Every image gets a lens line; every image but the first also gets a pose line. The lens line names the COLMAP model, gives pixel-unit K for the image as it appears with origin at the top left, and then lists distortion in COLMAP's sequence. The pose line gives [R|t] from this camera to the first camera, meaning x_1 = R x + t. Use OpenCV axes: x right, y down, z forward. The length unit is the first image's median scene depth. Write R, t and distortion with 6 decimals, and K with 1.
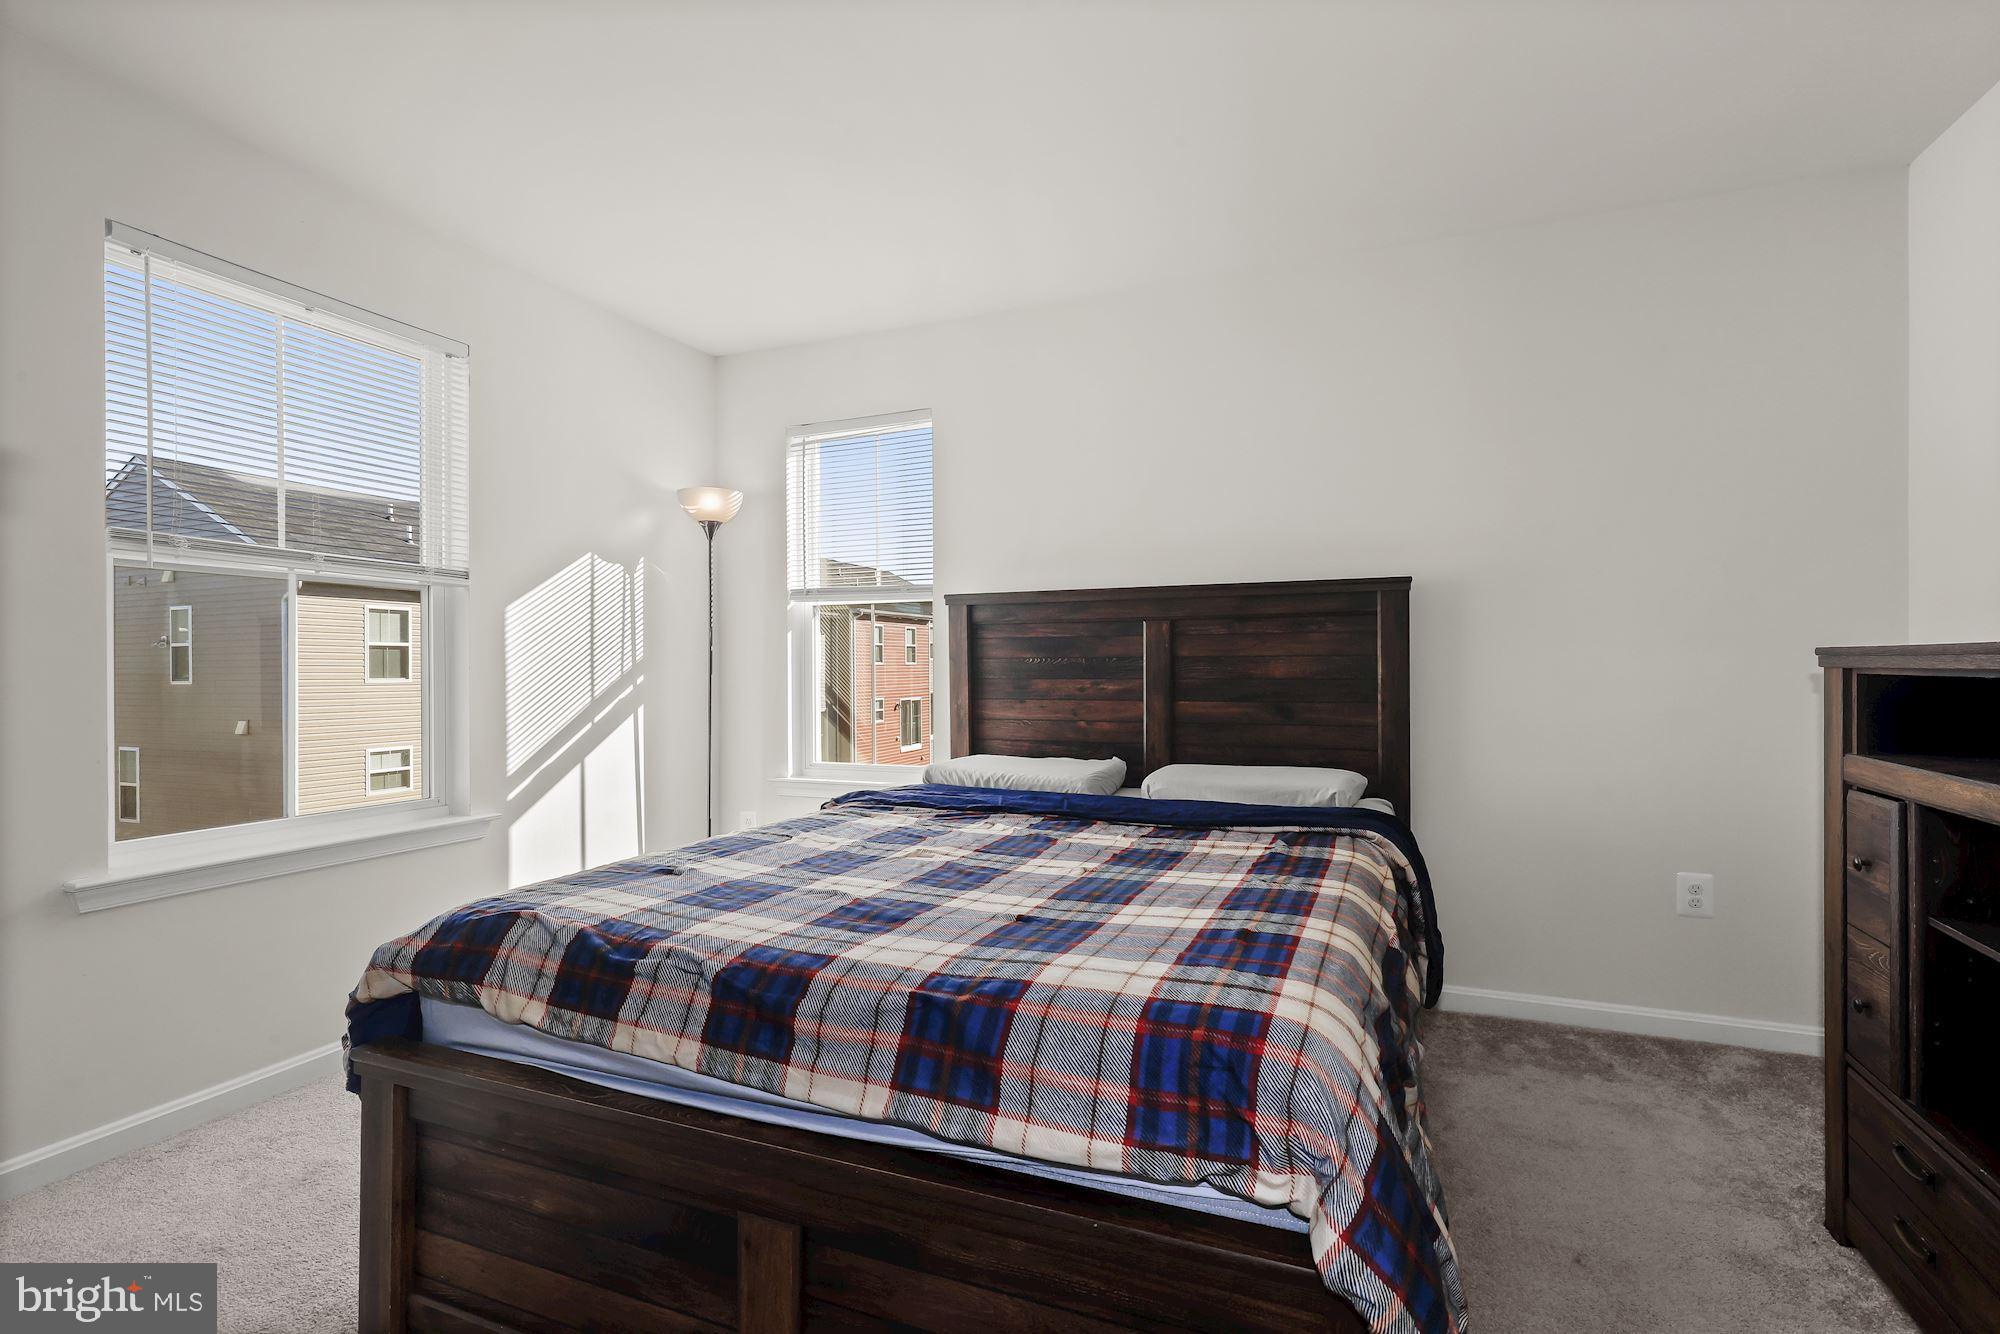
lens RADIAL K [[930.6, 0, 1003.7], [0, 930.6, 673.5], [0, 0, 1]] dist [0.003443, 0.000063]
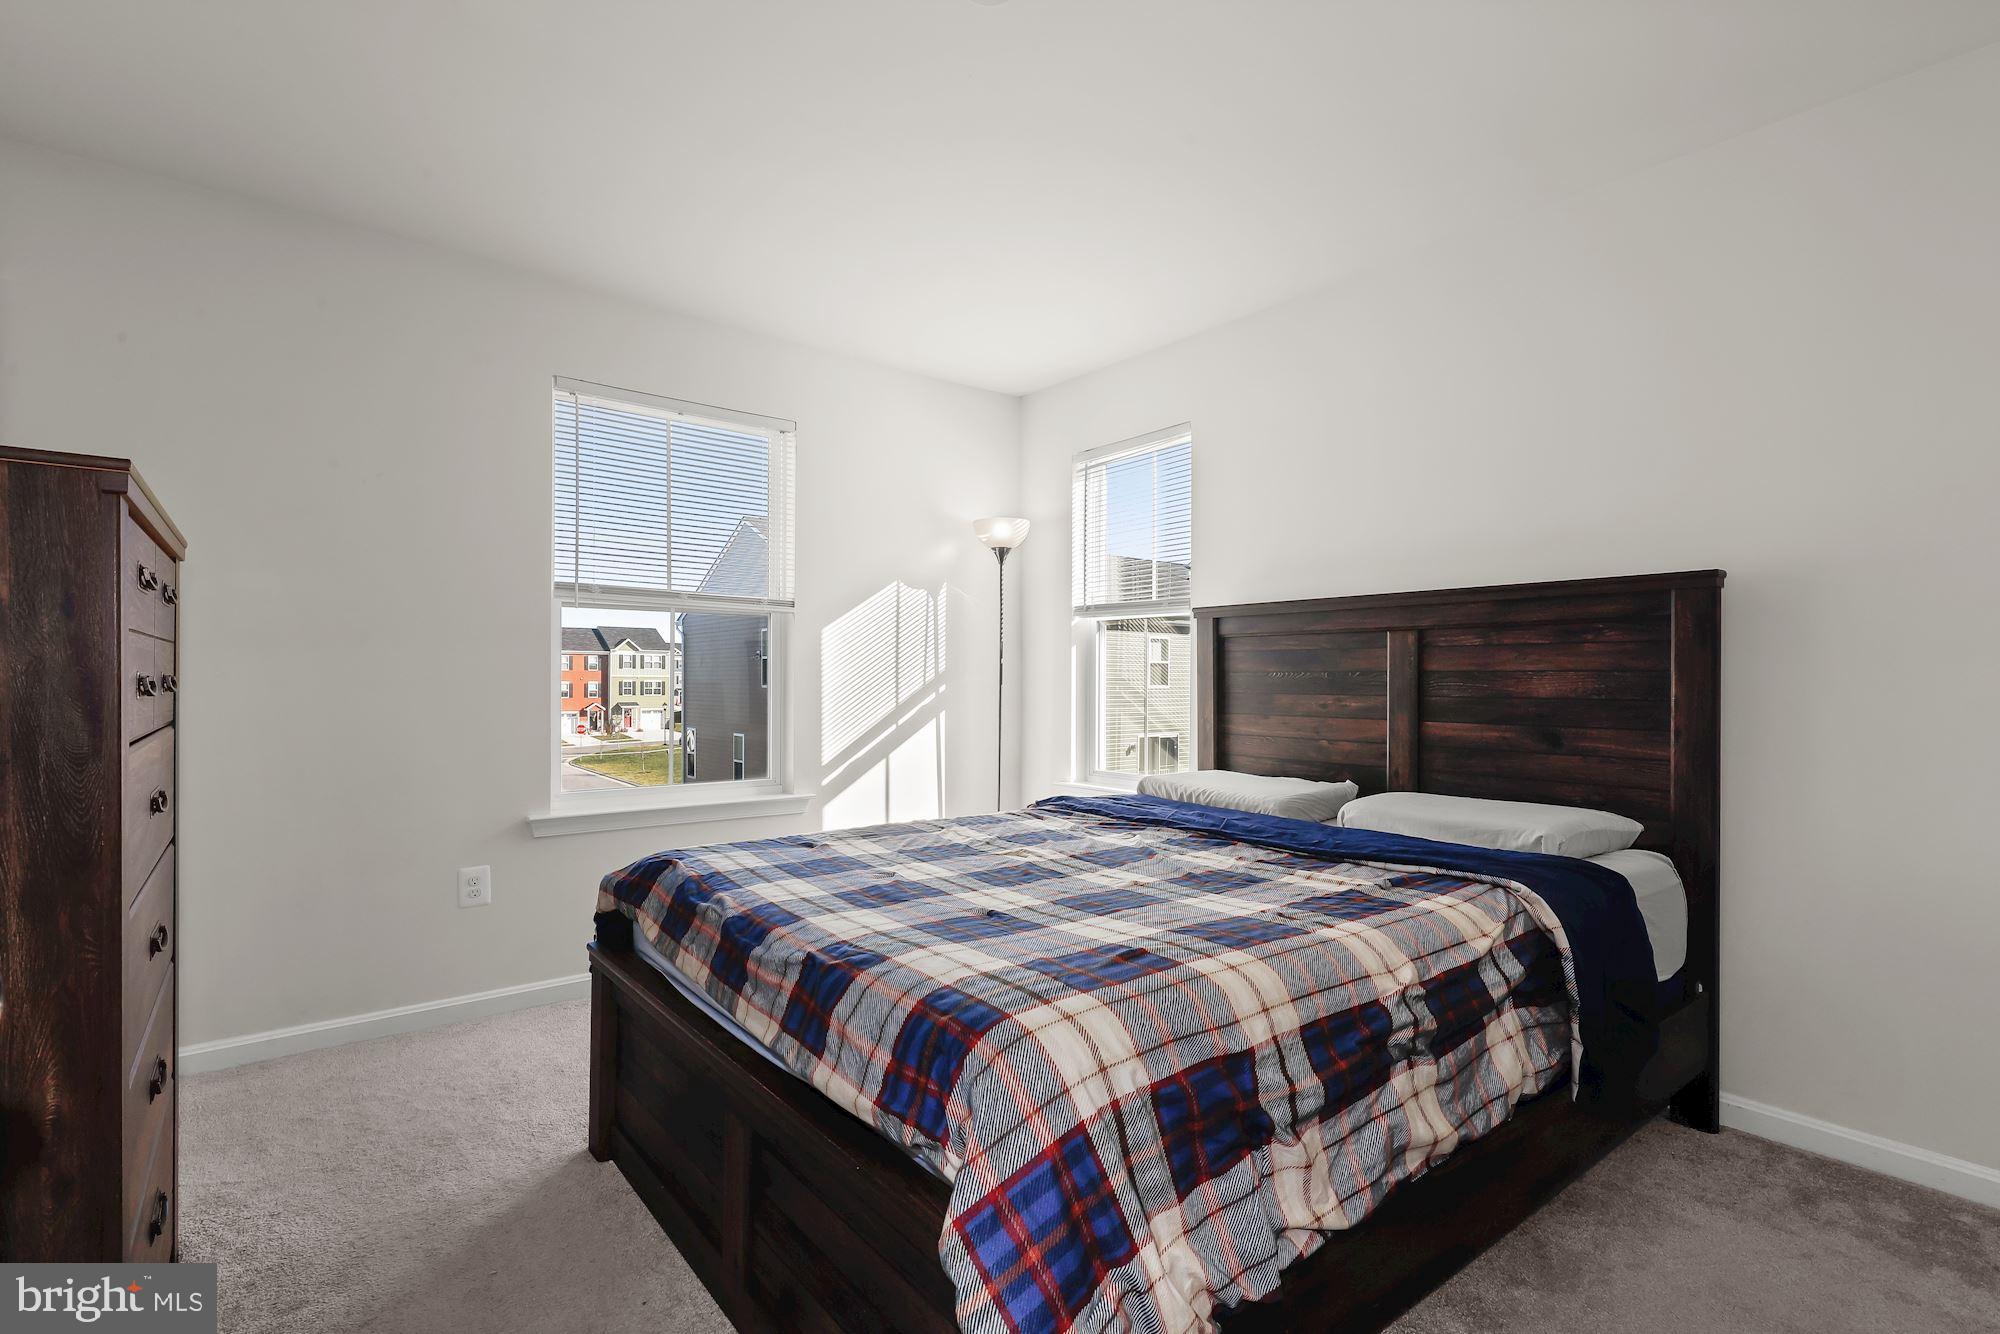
lens RADIAL K [[930.6, 0, 996.1], [0, 930.6, 687.8], [0, 0, 1]] dist [0.003443, 0.000063]
pose [[0.873222, 0.013877, -0.487125, 0.271257], [-0.012554, 0.999903, 0.005980, -0.002689], [0.487161, 0.000894, 0.873312, 0.028447]]
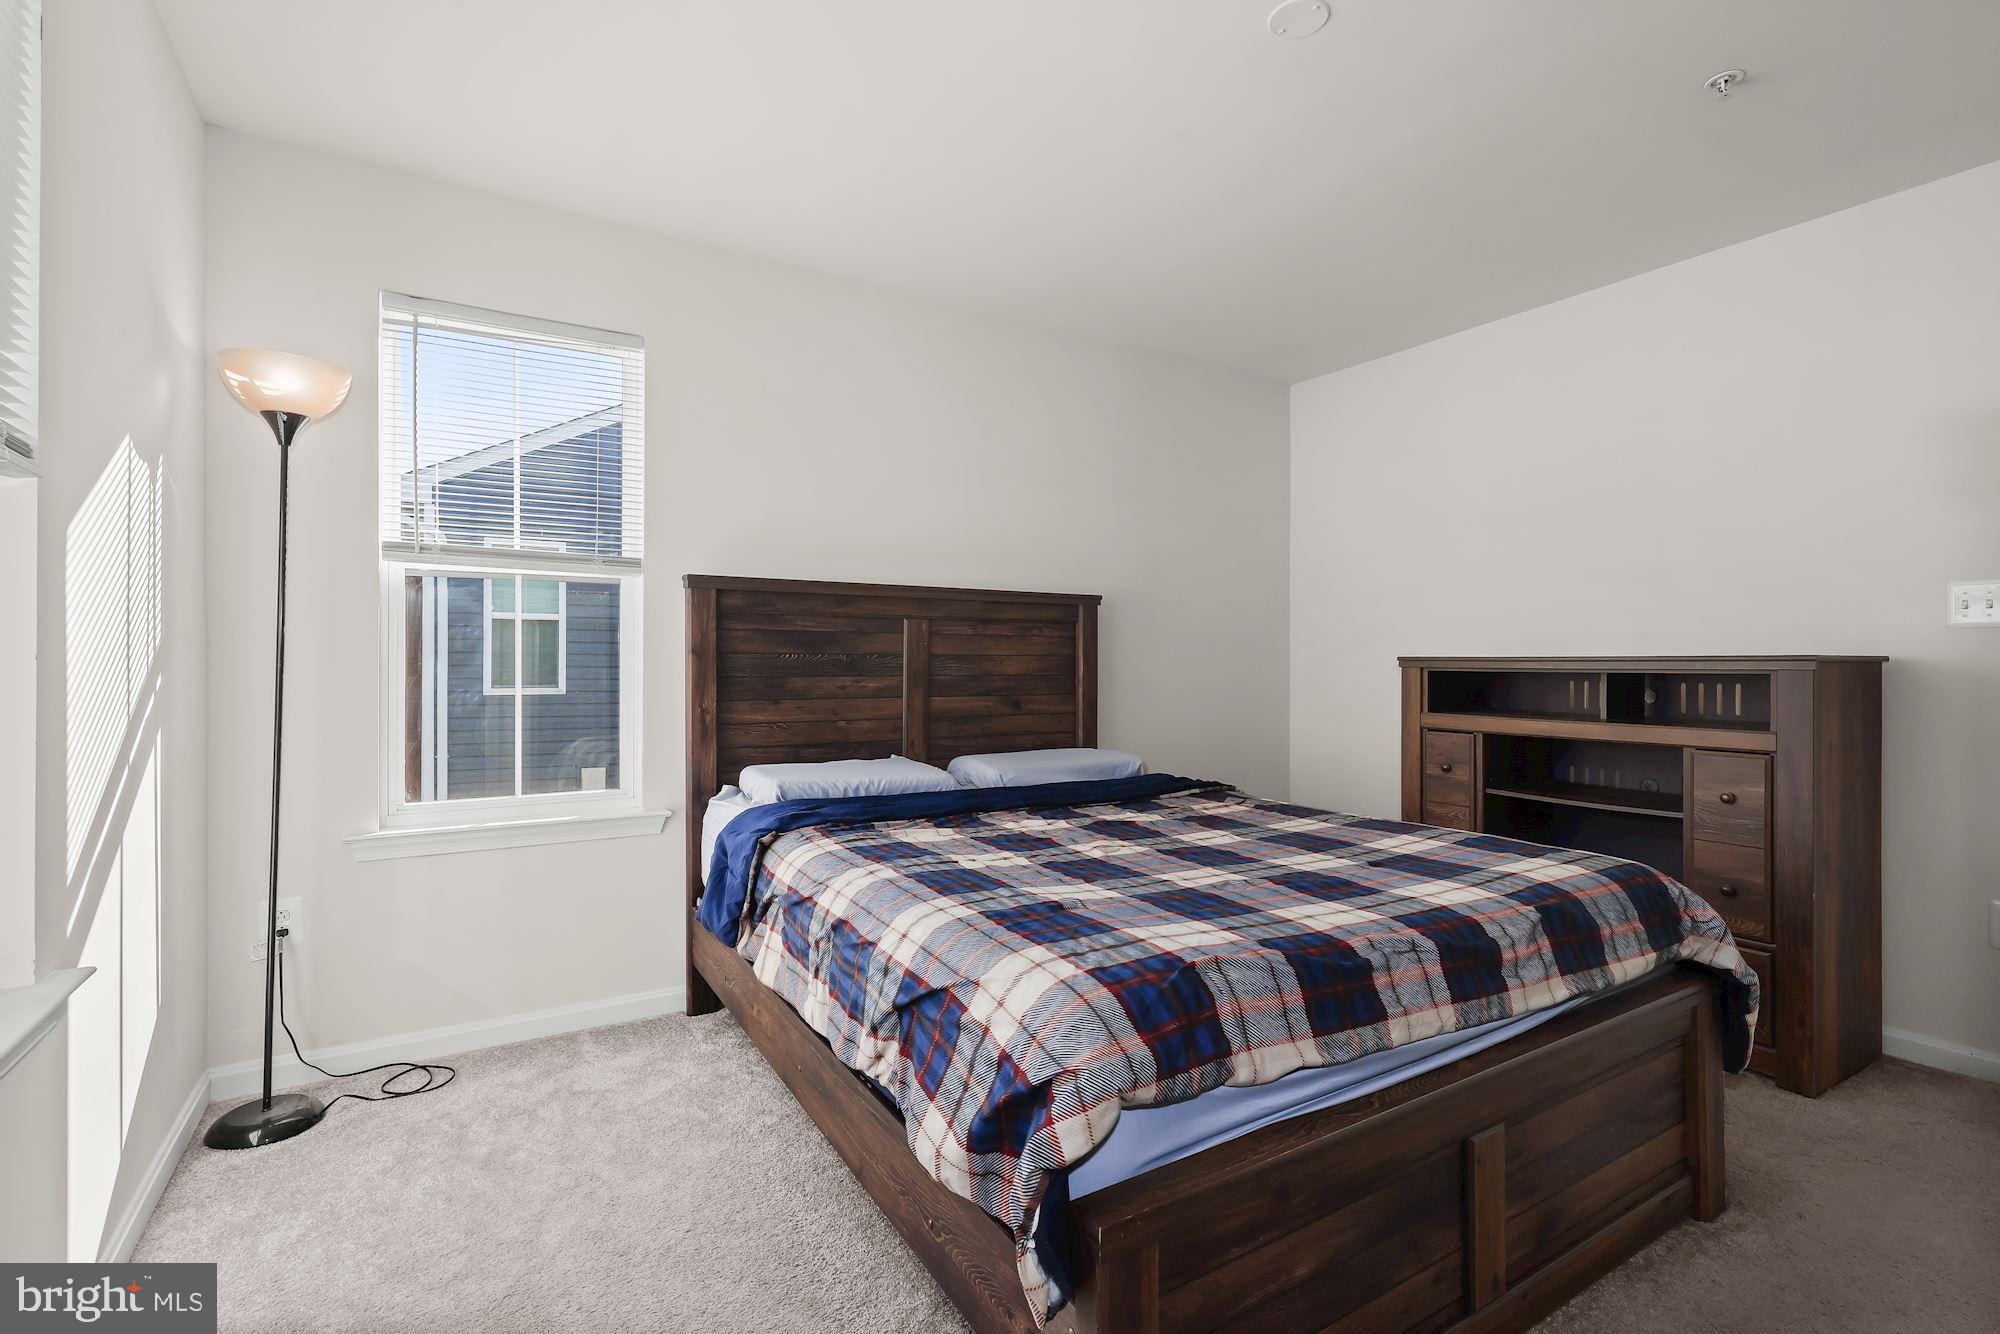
lens RADIAL K [[930.6, 0, 1012.2], [0, 930.6, 669.5], [0, 0, 1]] dist [0.003443, 0.000063]
pose [[0.570713, 0.001978, 0.821148, -0.646934], [0.000601, 0.999996, -0.002827, 0.001614], [-0.821150, 0.002108, 0.570709, 0.337919]]
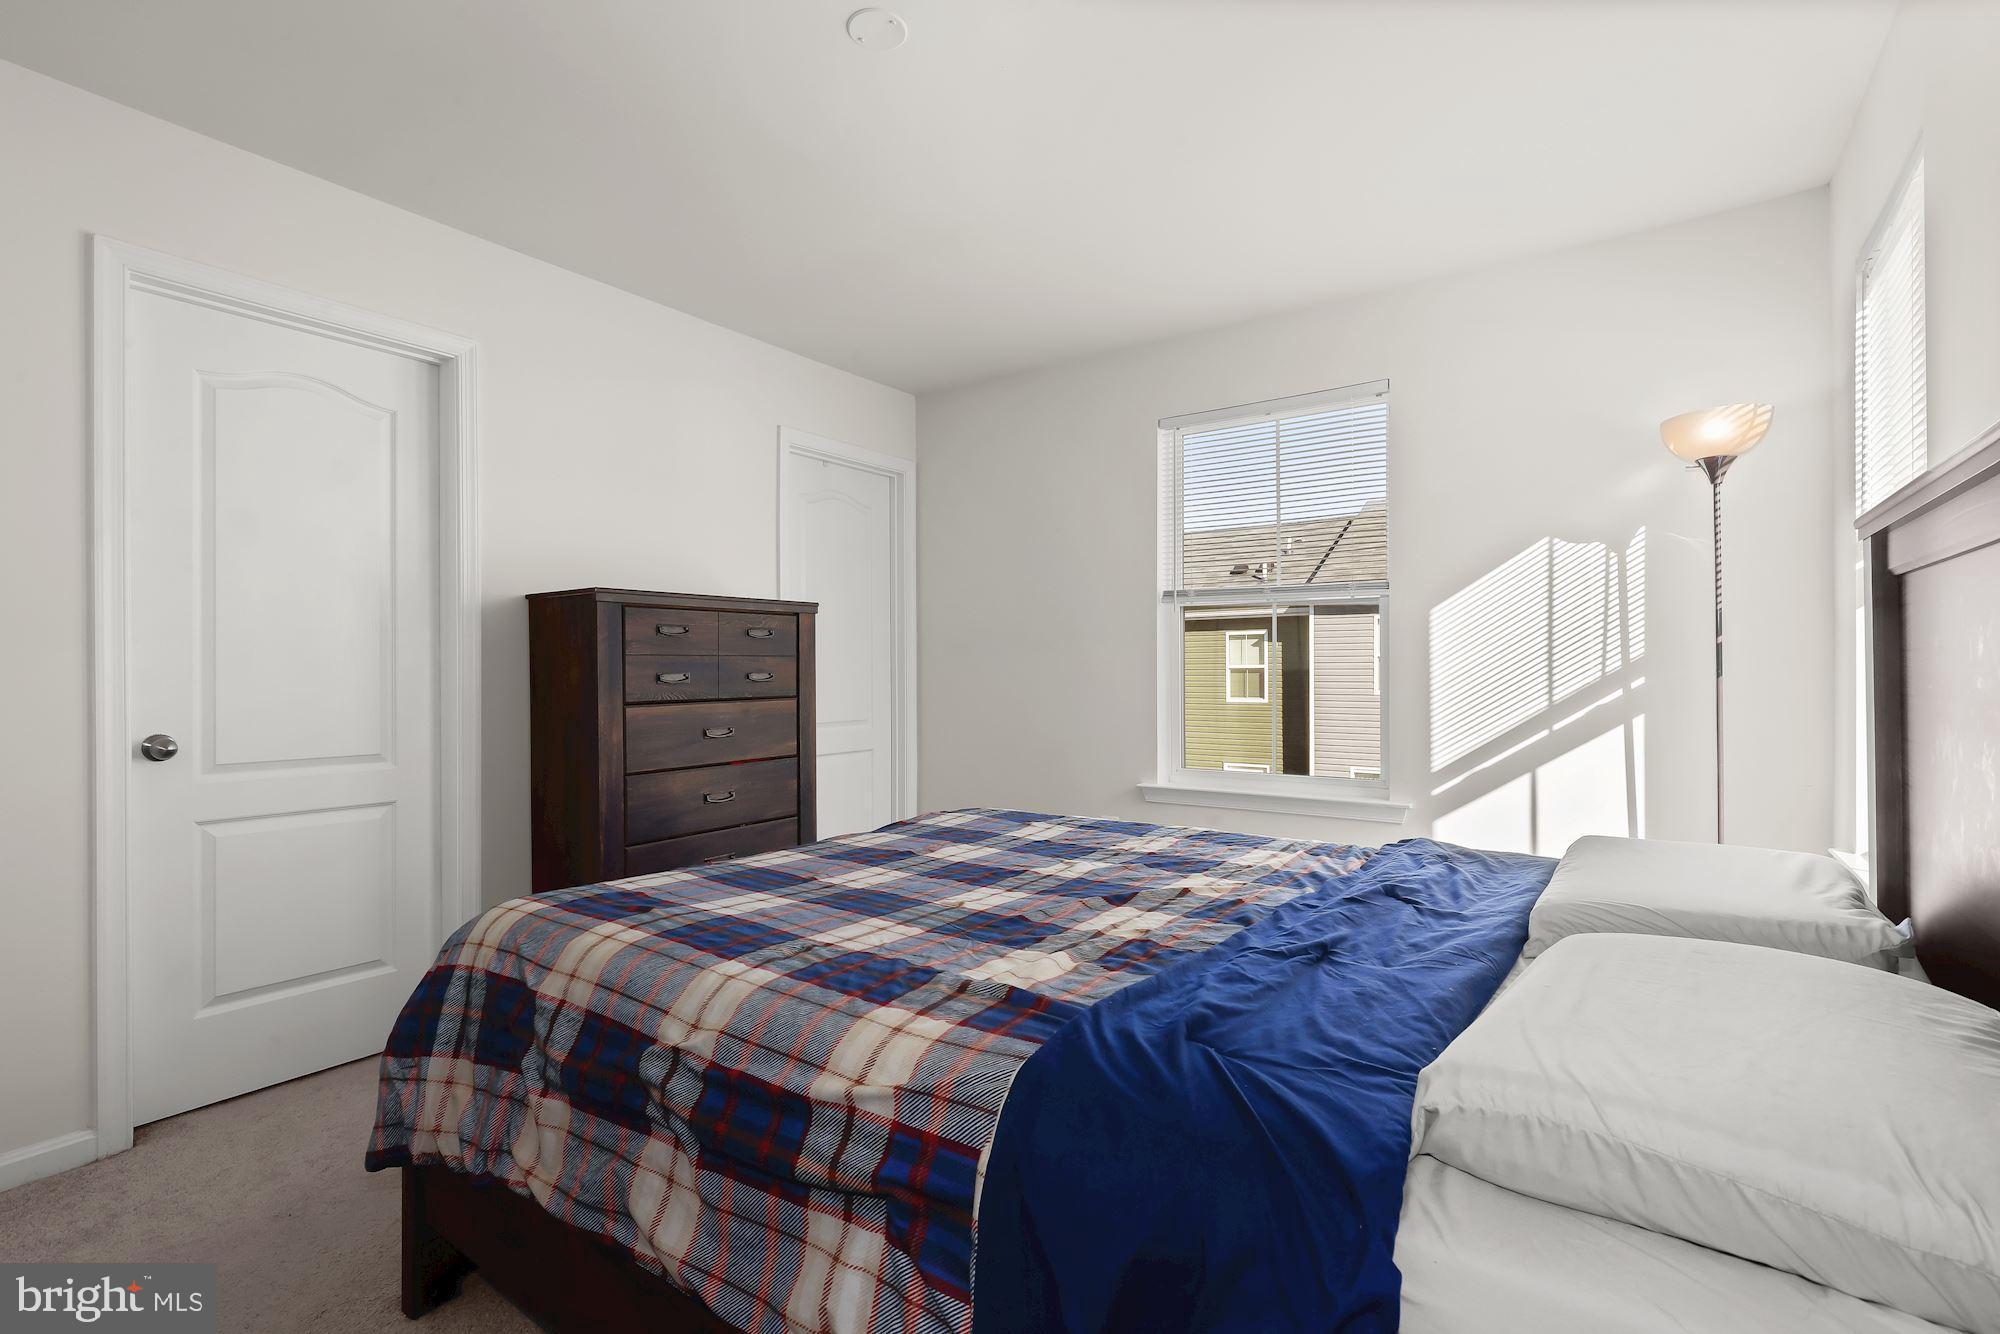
lens RADIAL K [[930.6, 0, 1028.3], [0, 930.6, 662.2], [0, 0, 1]] dist [0.003443, 0.000063]
pose [[-0.222467, -0.000240, -0.974940, 0.581043], [0.000706, 1.000000, -0.000407, -0.012370], [0.974940, -0.000779, -0.222466, 0.789614]]
